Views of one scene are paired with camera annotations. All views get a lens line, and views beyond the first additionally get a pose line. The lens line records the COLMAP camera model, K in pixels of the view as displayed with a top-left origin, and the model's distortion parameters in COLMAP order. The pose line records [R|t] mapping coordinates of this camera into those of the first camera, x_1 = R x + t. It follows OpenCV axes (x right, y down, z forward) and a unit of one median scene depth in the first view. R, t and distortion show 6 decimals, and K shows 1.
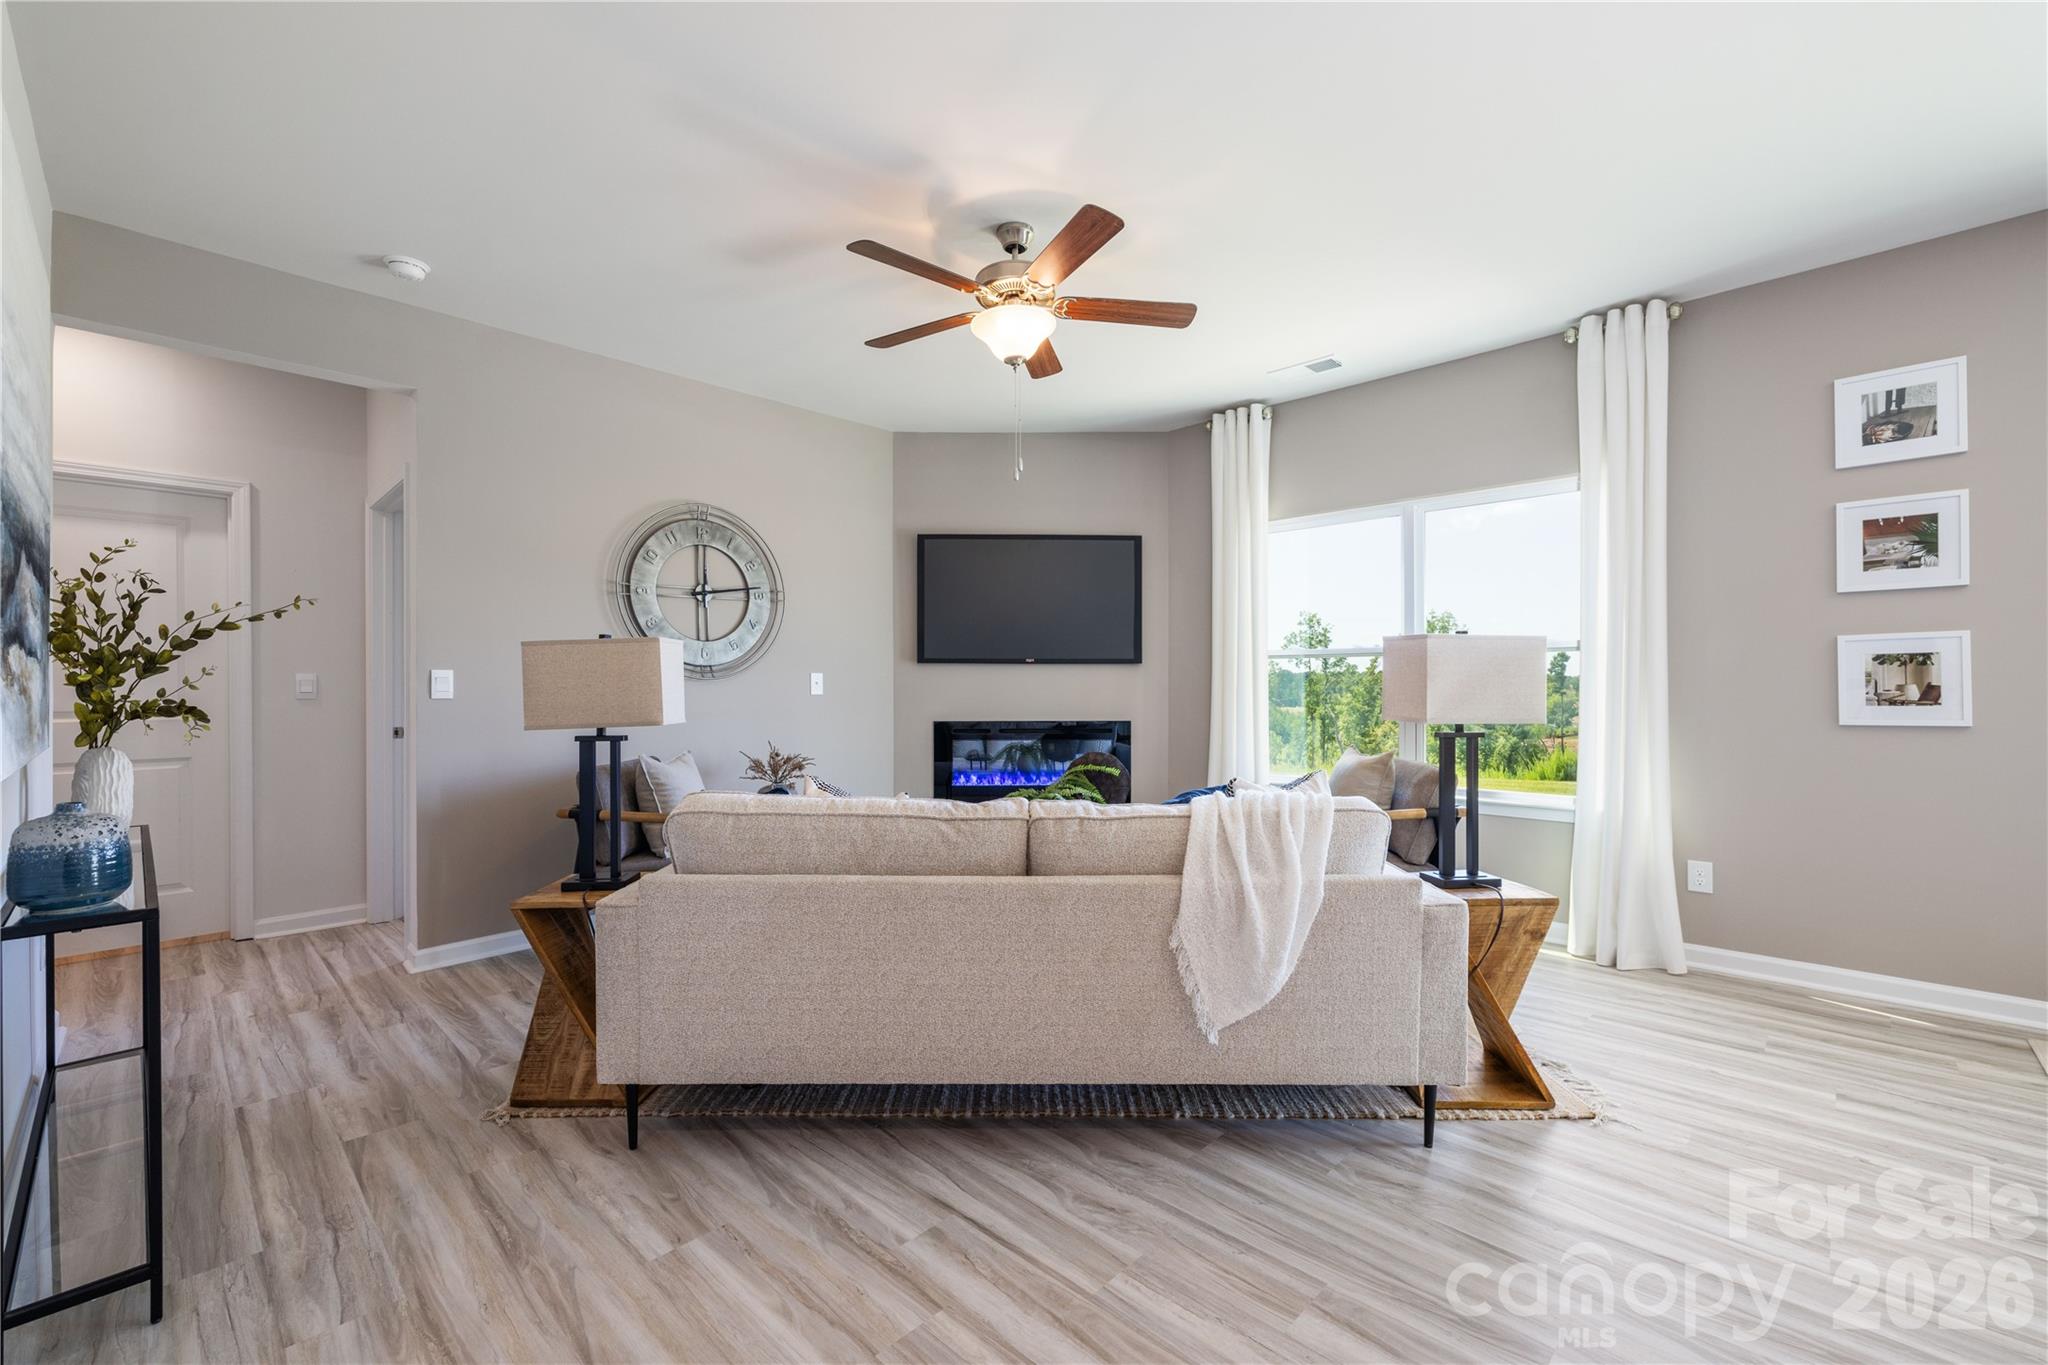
lens RADIAL K [[852.9, 0, 1025.2], [0, 852.9, 686.3], [0, 0, 1]] dist [-0.005108, 0.002185]
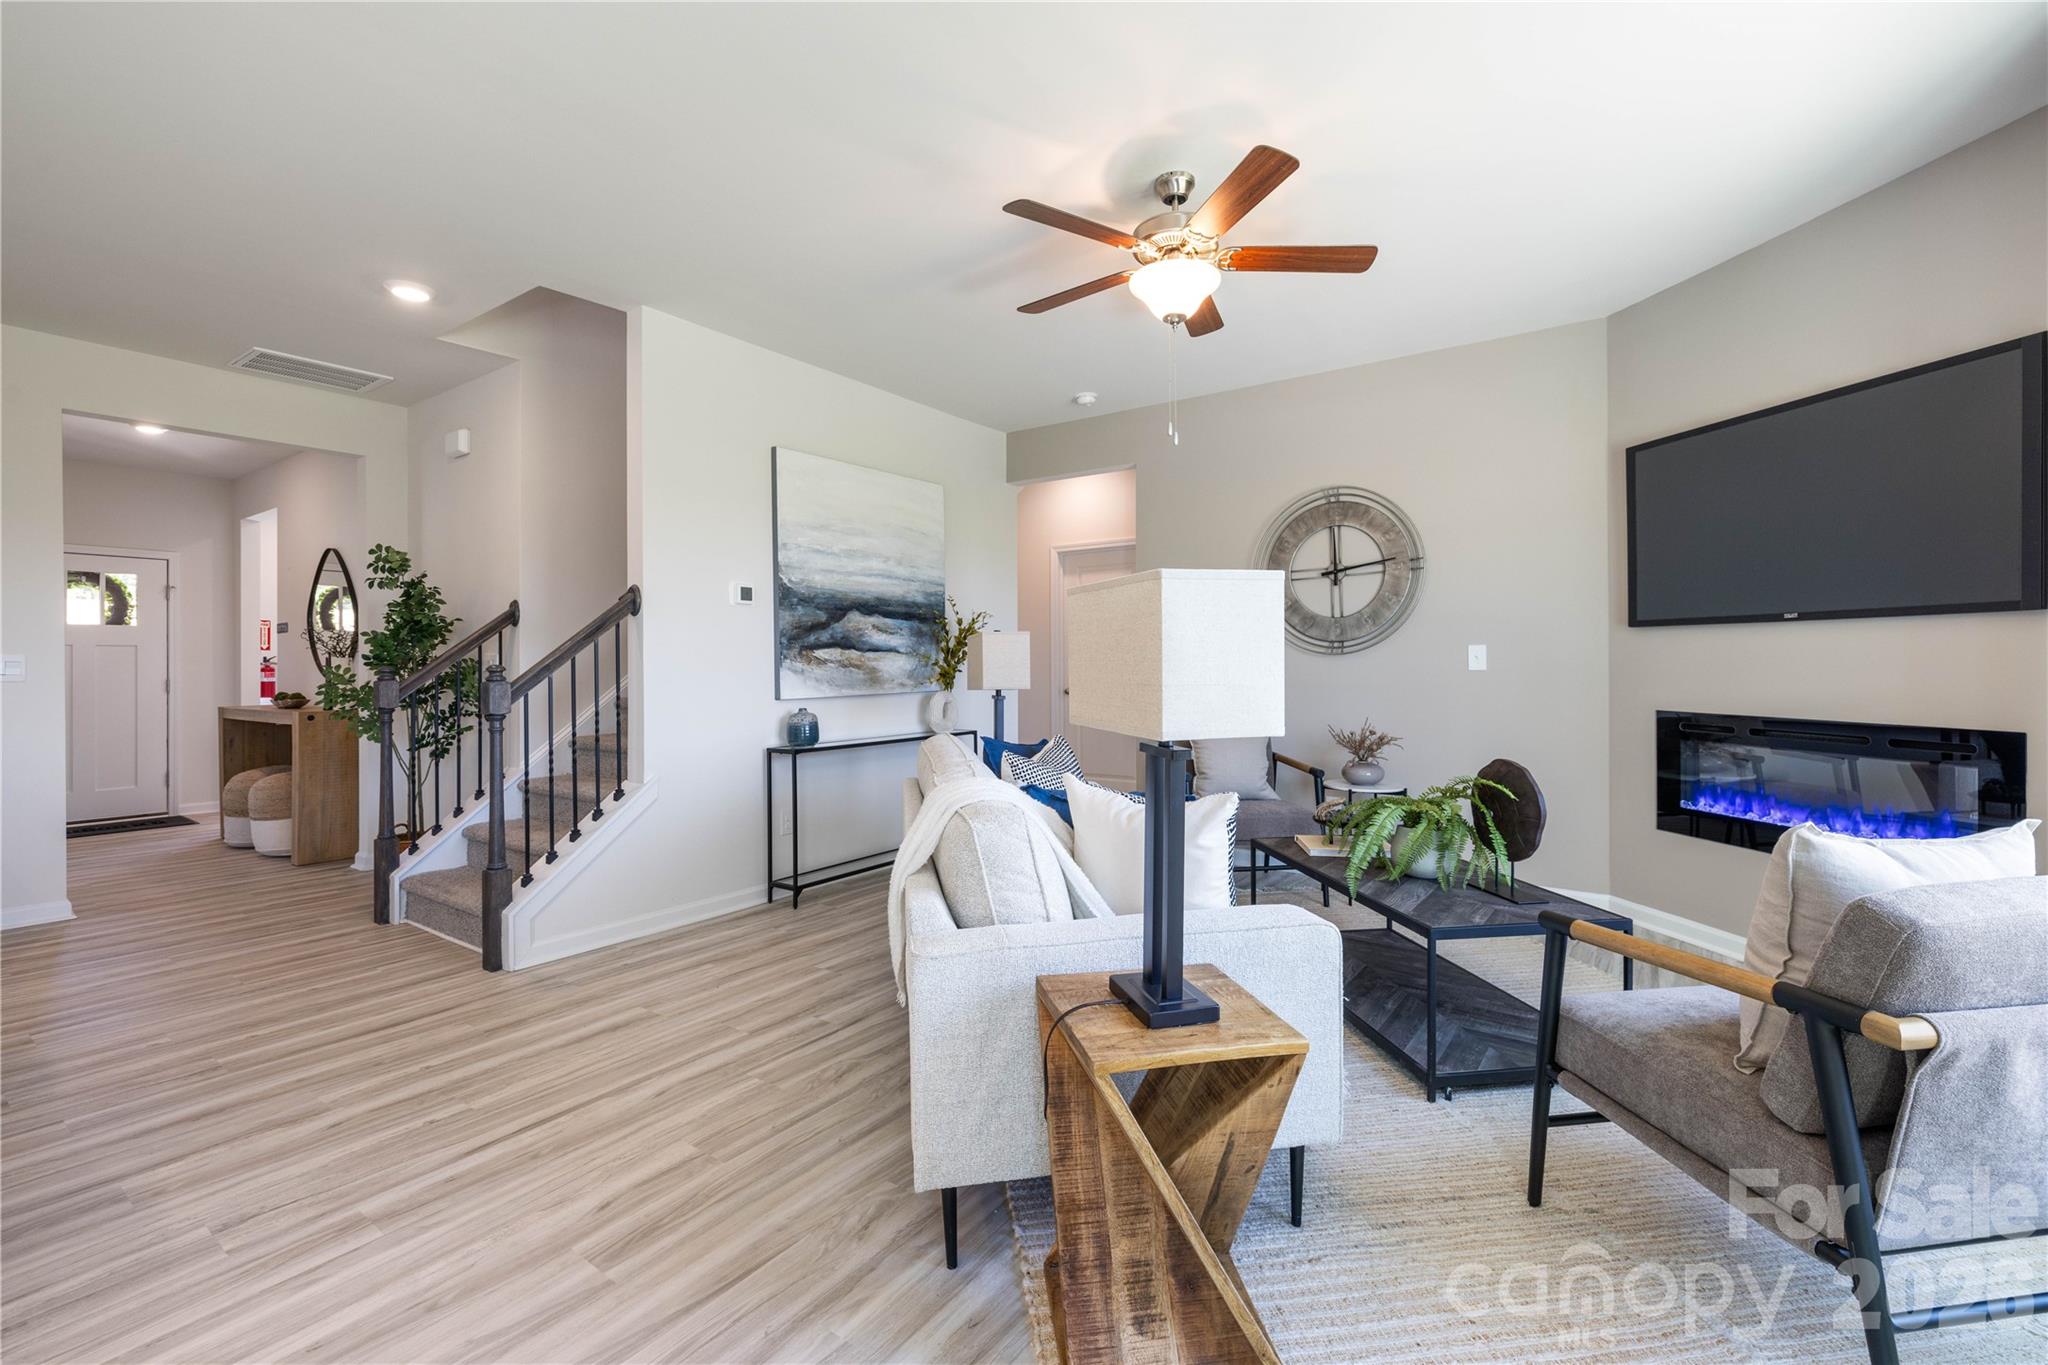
lens RADIAL K [[871.3, 0, 1025.7], [0, 871.3, 655.3], [0, 0, 1]] dist [0.003421, -0.000010]
pose [[0.150173, -0.007852, -0.988628, 0.863230], [0.005227, 0.999961, -0.007148, -0.002564], [0.988646, -0.004094, 0.150209, 0.648584]]
